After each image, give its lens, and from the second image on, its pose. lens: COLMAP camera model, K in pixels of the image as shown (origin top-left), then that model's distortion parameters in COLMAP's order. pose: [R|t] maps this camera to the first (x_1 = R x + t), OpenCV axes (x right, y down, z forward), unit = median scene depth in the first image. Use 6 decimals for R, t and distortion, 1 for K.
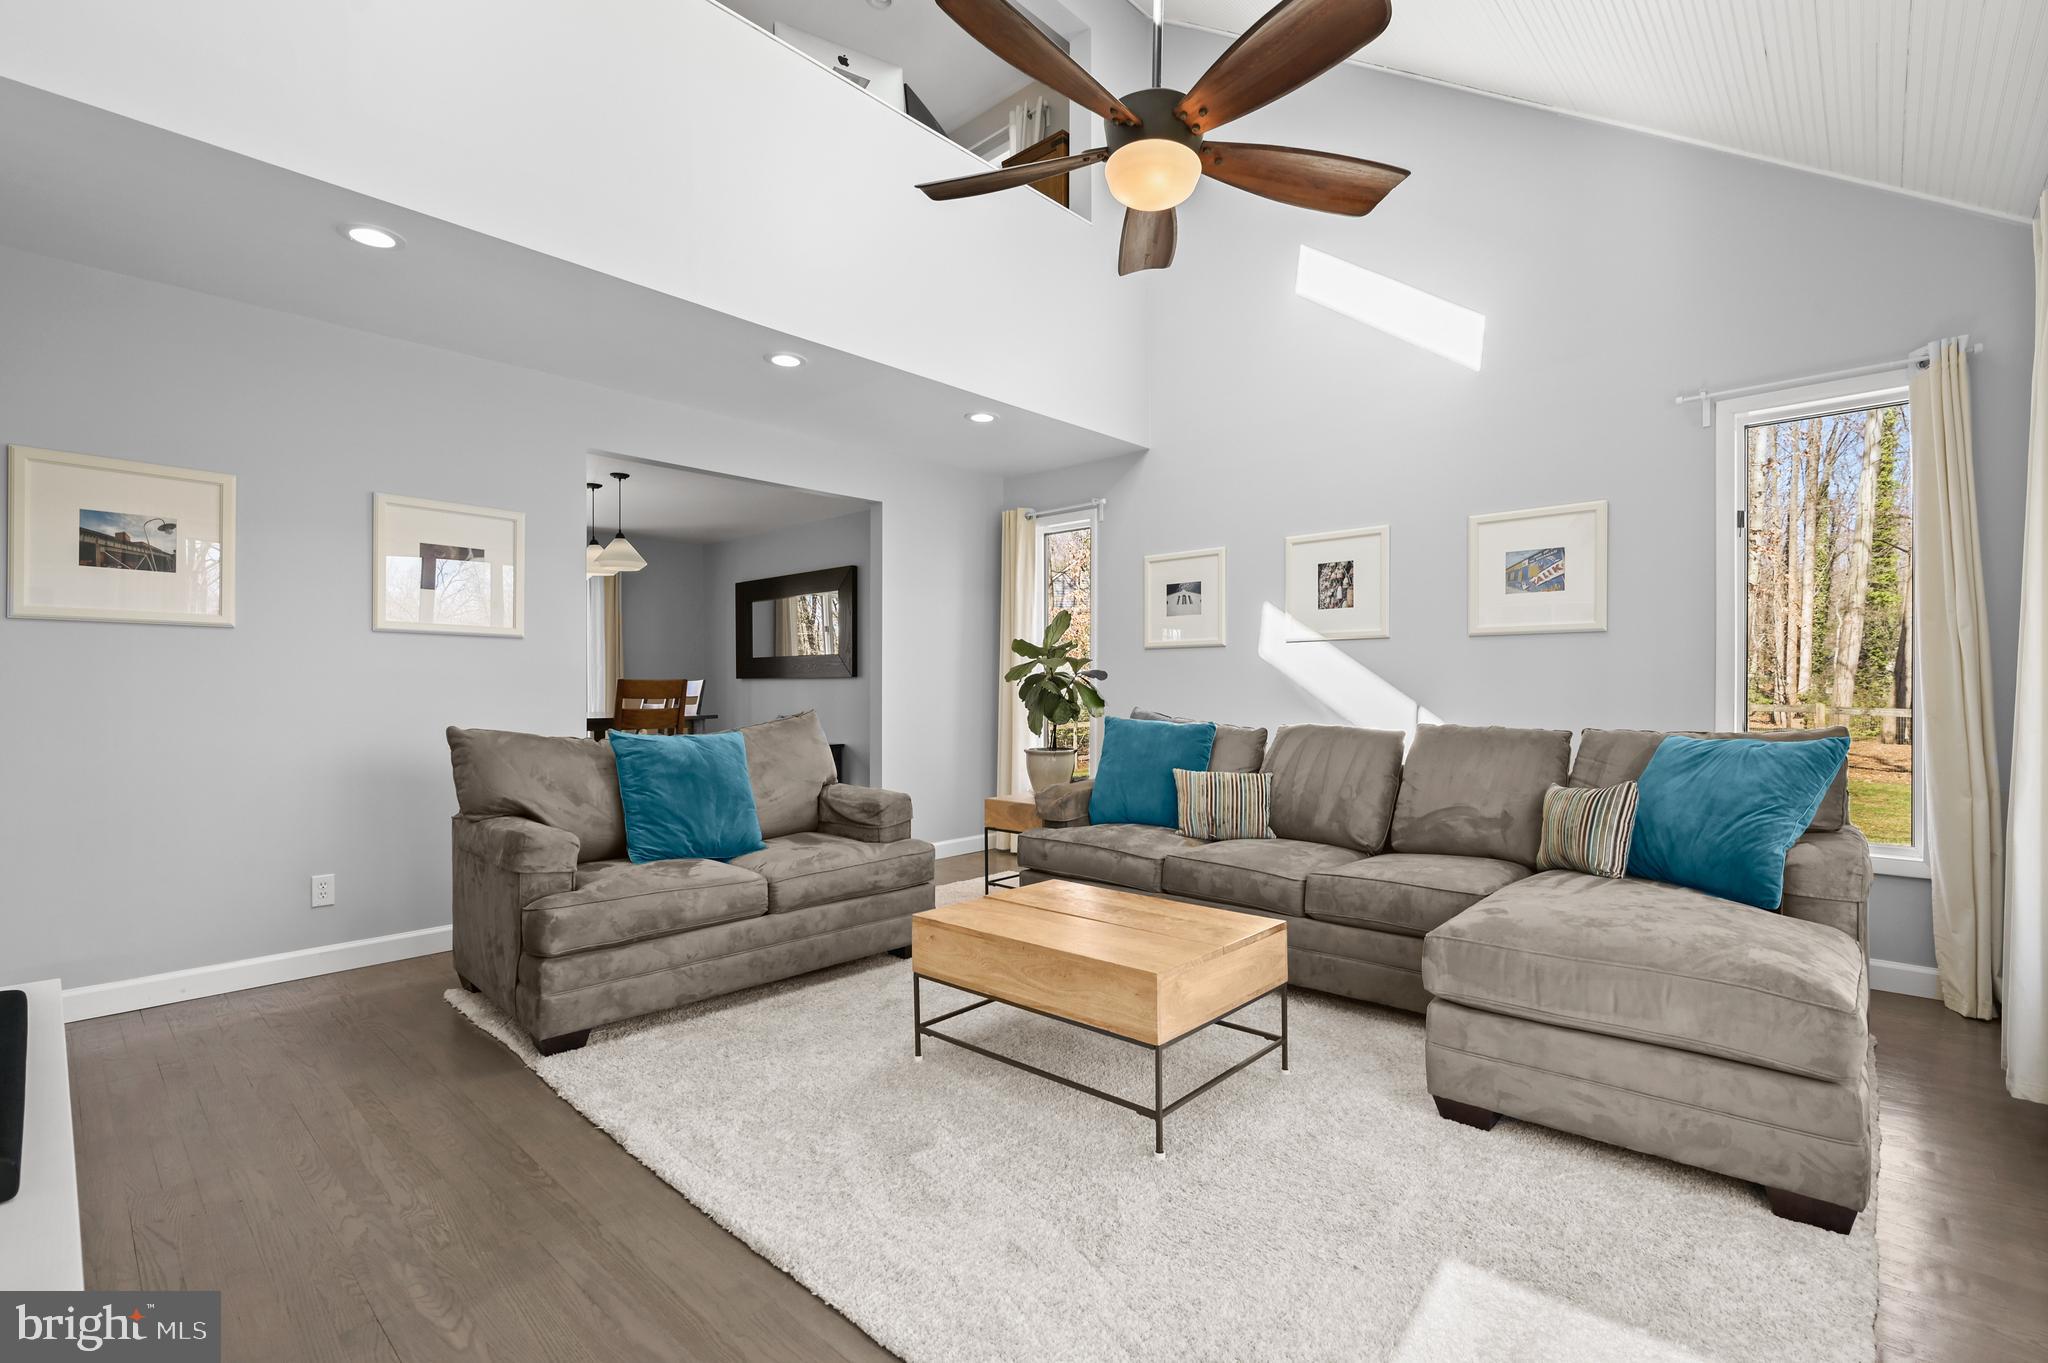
lens RADIAL K [[903.5, 0, 1034.3], [0, 903.5, 684.3], [0, 0, 1]] dist [-0.001569, -0.000132]
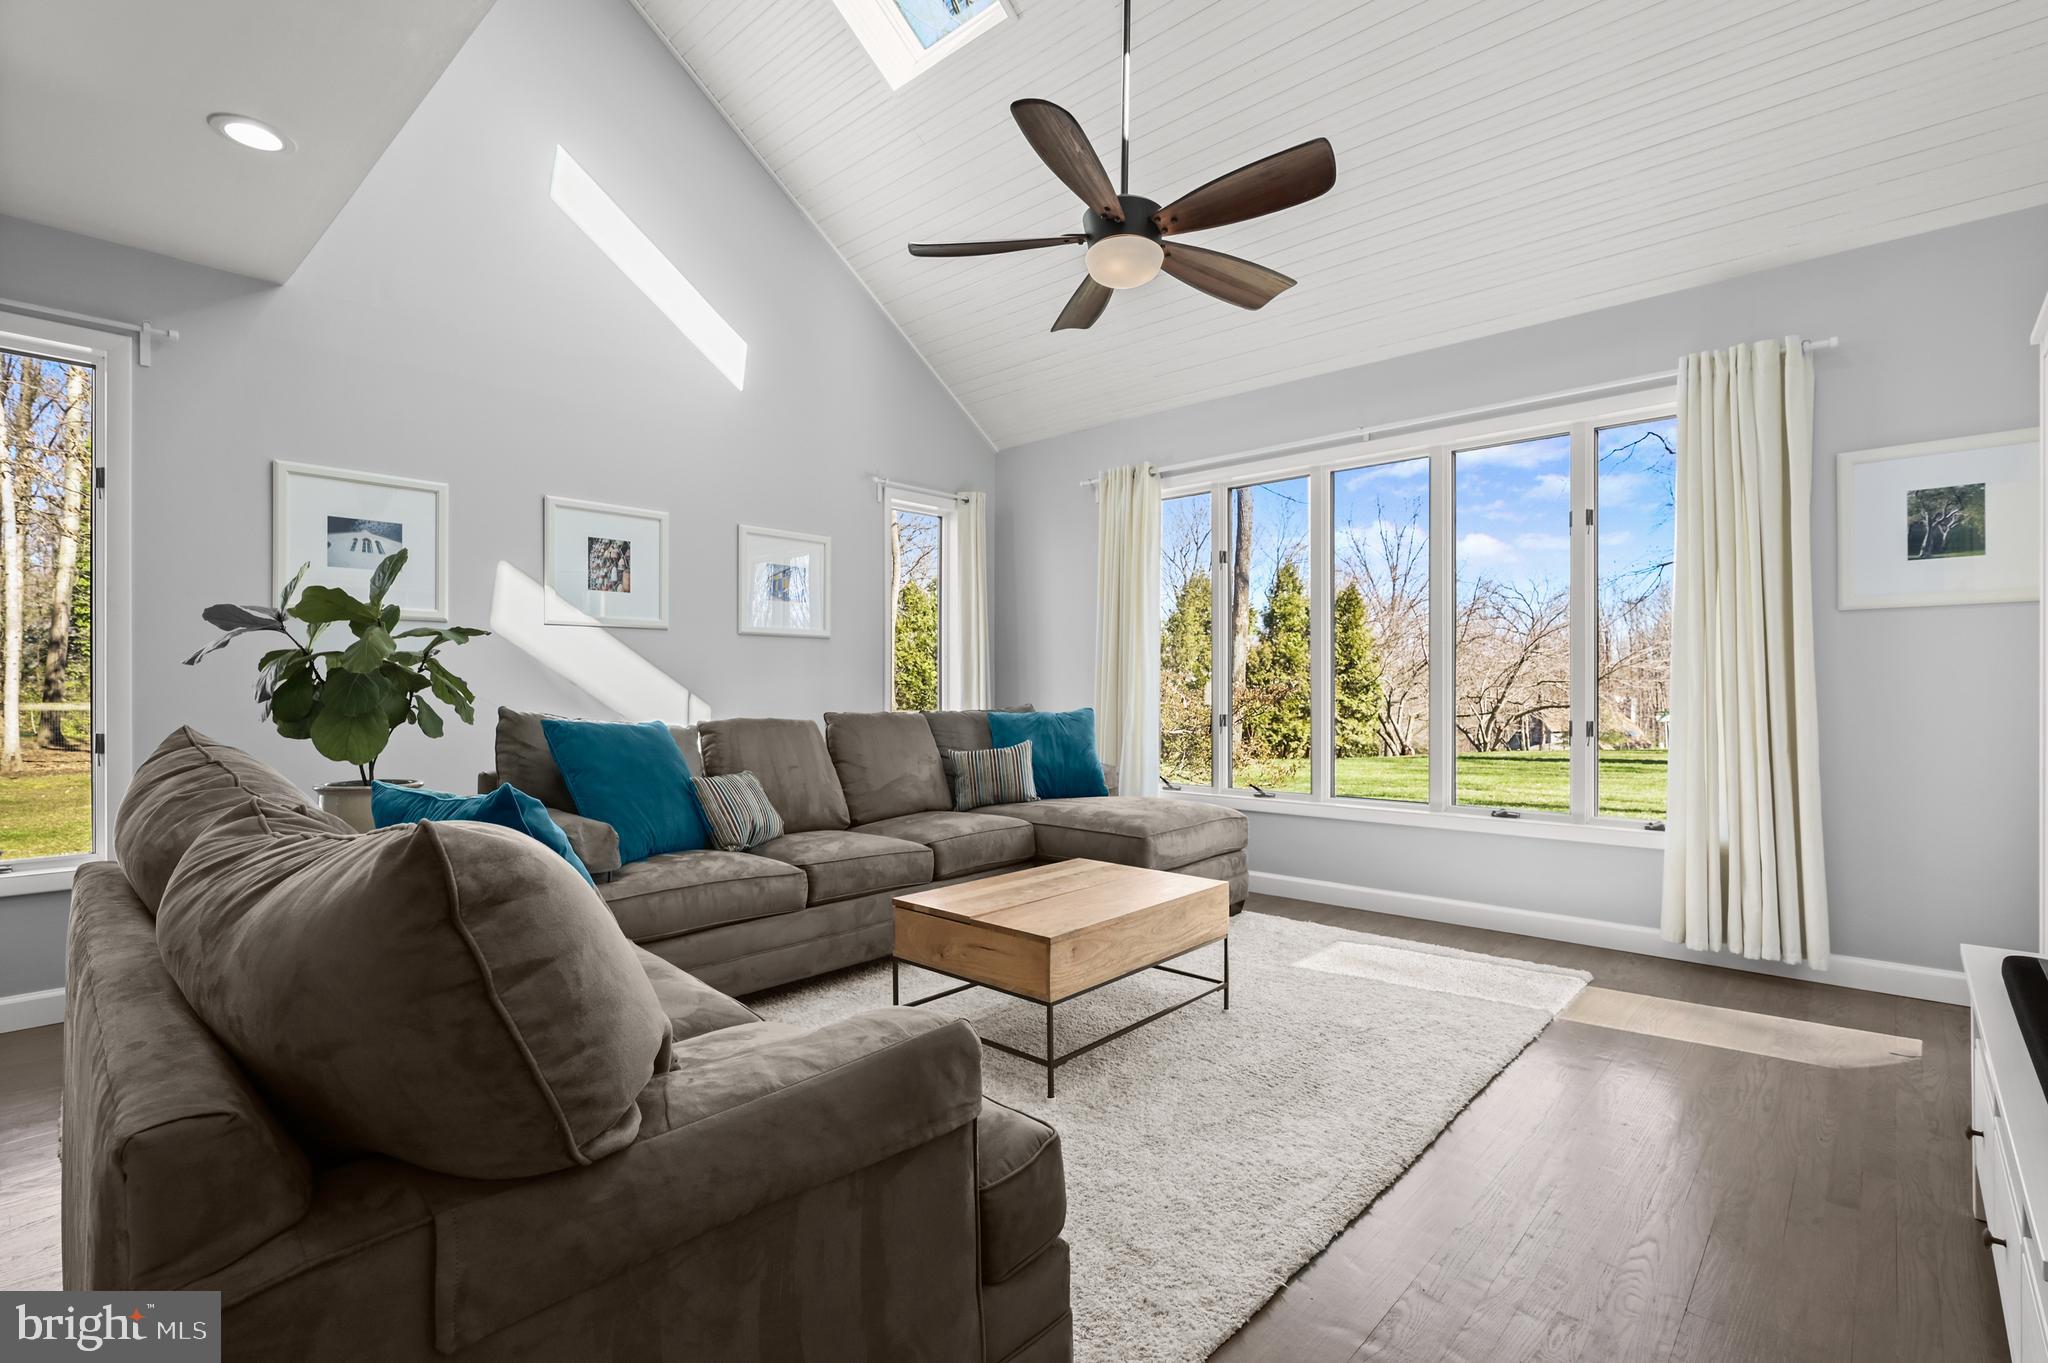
lens RADIAL K [[903.5, 0, 1034.3], [0, 903.5, 684.3], [0, 0, 1]] dist [-0.001569, -0.000132]
pose [[-0.014370, 0.008903, 0.999857, -0.560273], [0.010346, 0.999908, -0.008755, 0.018796], [-0.999843, 0.010219, -0.014460, 0.607878]]
